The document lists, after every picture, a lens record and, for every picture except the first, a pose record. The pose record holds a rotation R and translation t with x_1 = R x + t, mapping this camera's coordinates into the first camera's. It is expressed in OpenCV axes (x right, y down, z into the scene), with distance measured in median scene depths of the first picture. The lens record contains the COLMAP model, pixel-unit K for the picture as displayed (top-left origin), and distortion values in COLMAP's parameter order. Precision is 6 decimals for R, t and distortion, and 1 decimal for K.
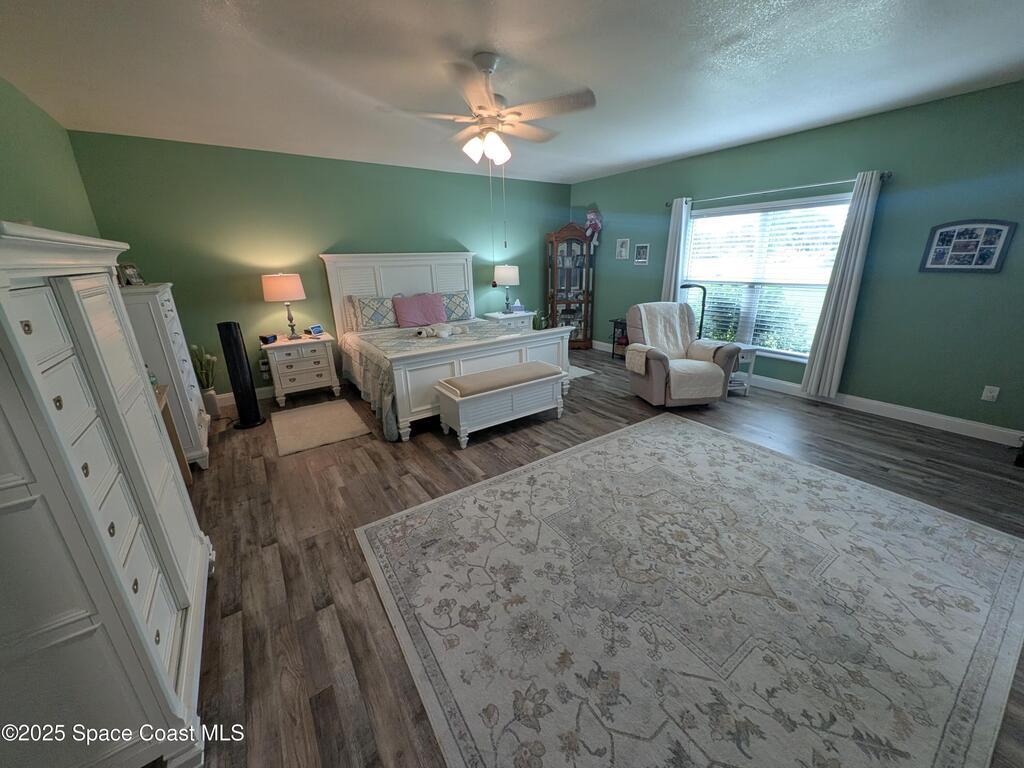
lens RADIAL K [[385.0, 0, 515.3], [0, 385.0, 382.7], [0, 0, 1]] dist [0.004286, -0.000259]
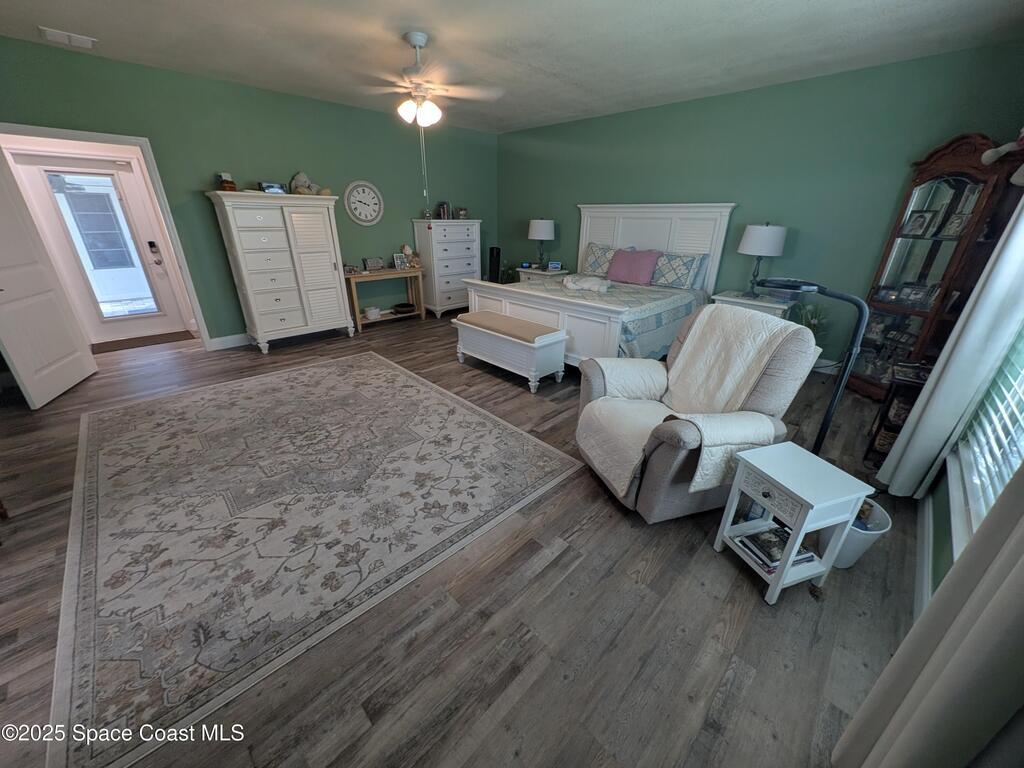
lens RADIAL K [[385.0, 0, 515.3], [0, 385.0, 383.5], [0, 0, 1]] dist [0.004286, -0.000259]
pose [[0.178401, 0.417723, -0.890887, 1.082614], [-0.323852, 0.879894, 0.347717, -0.274152], [0.929136, 0.226483, 0.292254, 0.830280]]
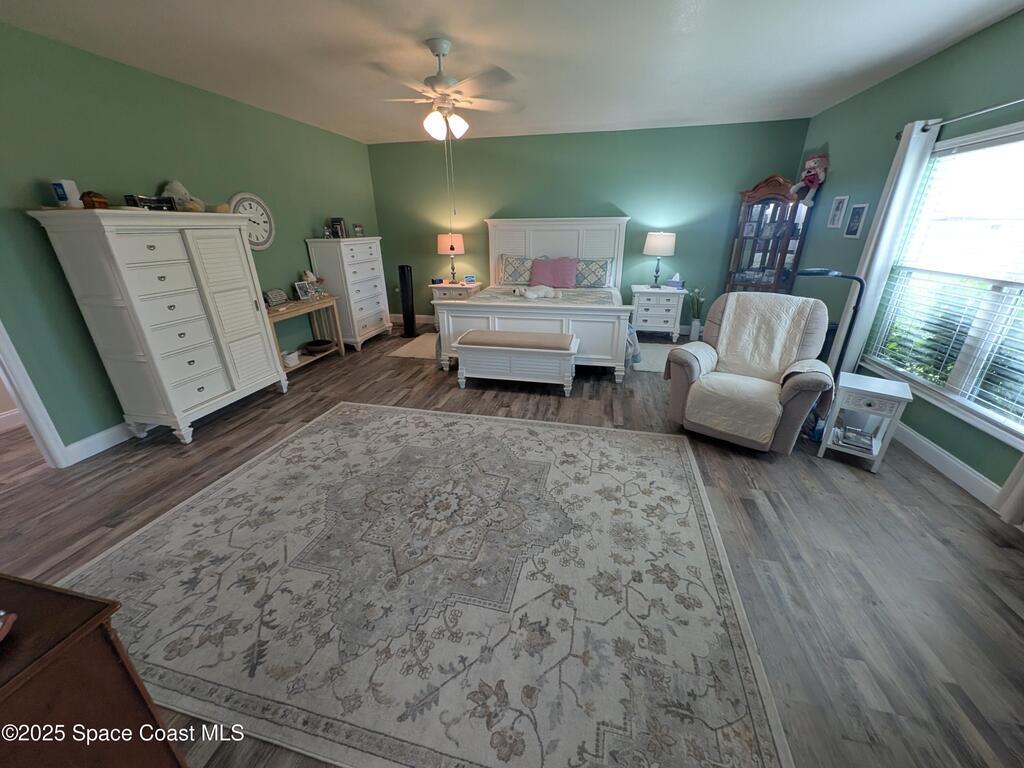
lens RADIAL K [[385.0, 0, 515.3], [0, 385.0, 382.7], [0, 0, 1]] dist [0.004286, -0.000259]
pose [[0.679670, 0.292742, -0.672571, 0.791446], [-0.234459, 0.955512, 0.178960, -0.099670], [0.695038, 0.036056, 0.718068, 0.264198]]
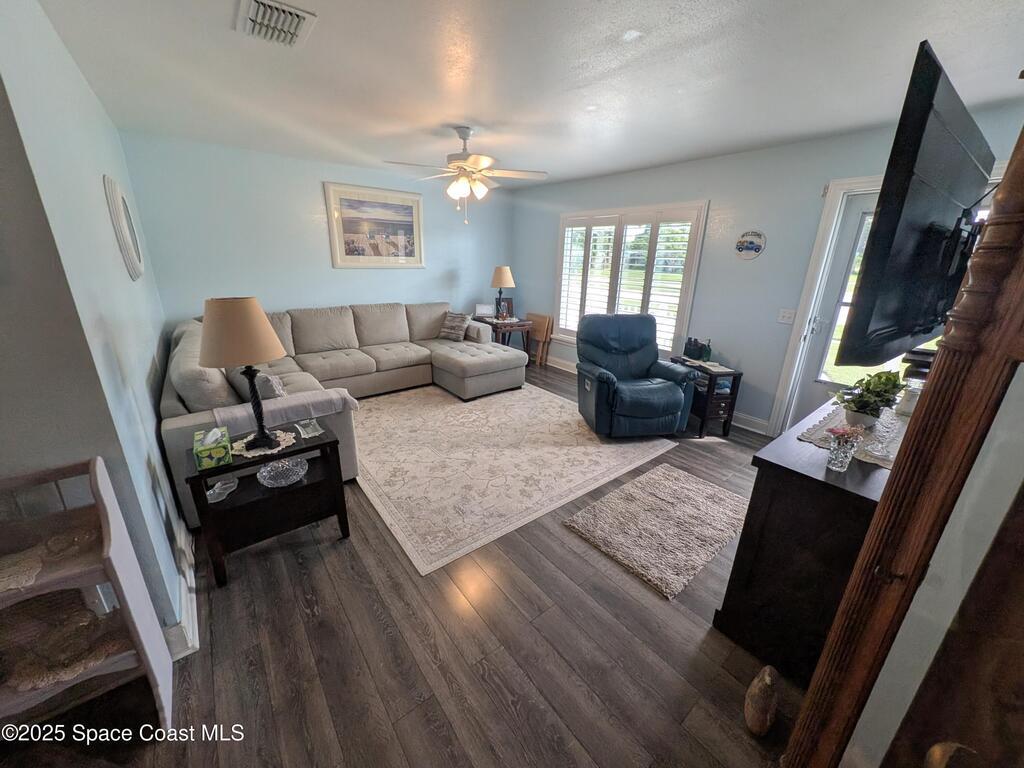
lens RADIAL K [[385.0, 0, 517.2], [0, 385.0, 382.5], [0, 0, 1]] dist [0.004286, -0.000259]
pose [[0.085643, 0.335718, -0.938061, 1.347796], [-0.333579, 0.896843, 0.290512, -0.204106], [0.938824, 0.288037, 0.188797, 0.583494]]
